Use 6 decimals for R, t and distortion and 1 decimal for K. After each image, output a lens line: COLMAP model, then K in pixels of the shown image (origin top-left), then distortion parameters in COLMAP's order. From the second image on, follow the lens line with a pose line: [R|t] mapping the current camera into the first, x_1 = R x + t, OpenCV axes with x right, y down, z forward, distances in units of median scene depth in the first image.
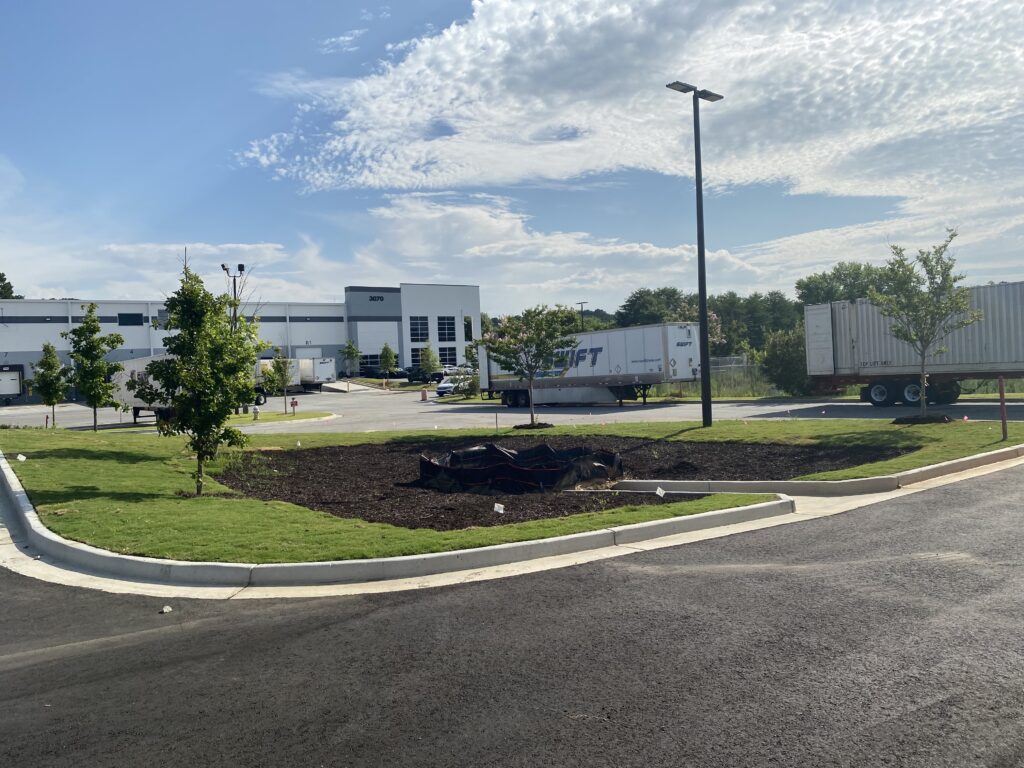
lens RADIAL K [[776.7, 0, 511.6], [0, 776.7, 381.6], [0, 0, 1]] dist [0.004995, 0.000897]
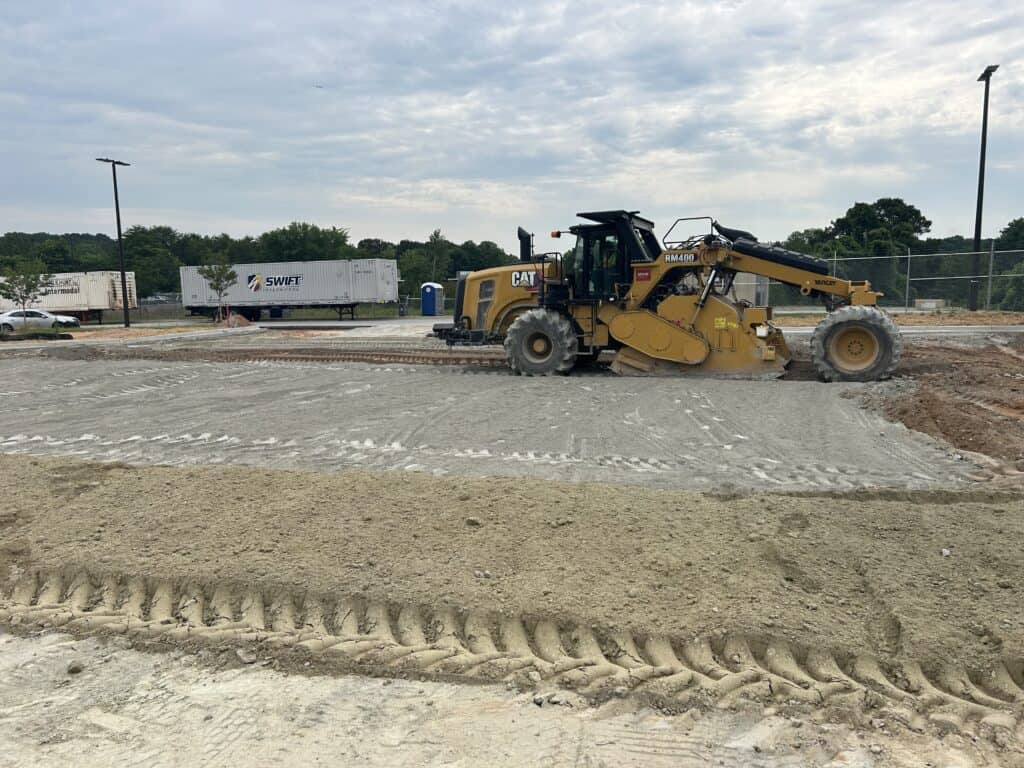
lens RADIAL K [[799.3, 0, 509.4], [0, 799.3, 387.3], [0, 0, 1]] dist [-0.003405, 0.006808]
pose [[0.837698, -0.040094, 0.544660, -0.013065], [-0.007380, 0.996379, 0.084696, 0.006574], [-0.546084, -0.074969, 0.834369, -0.316222]]
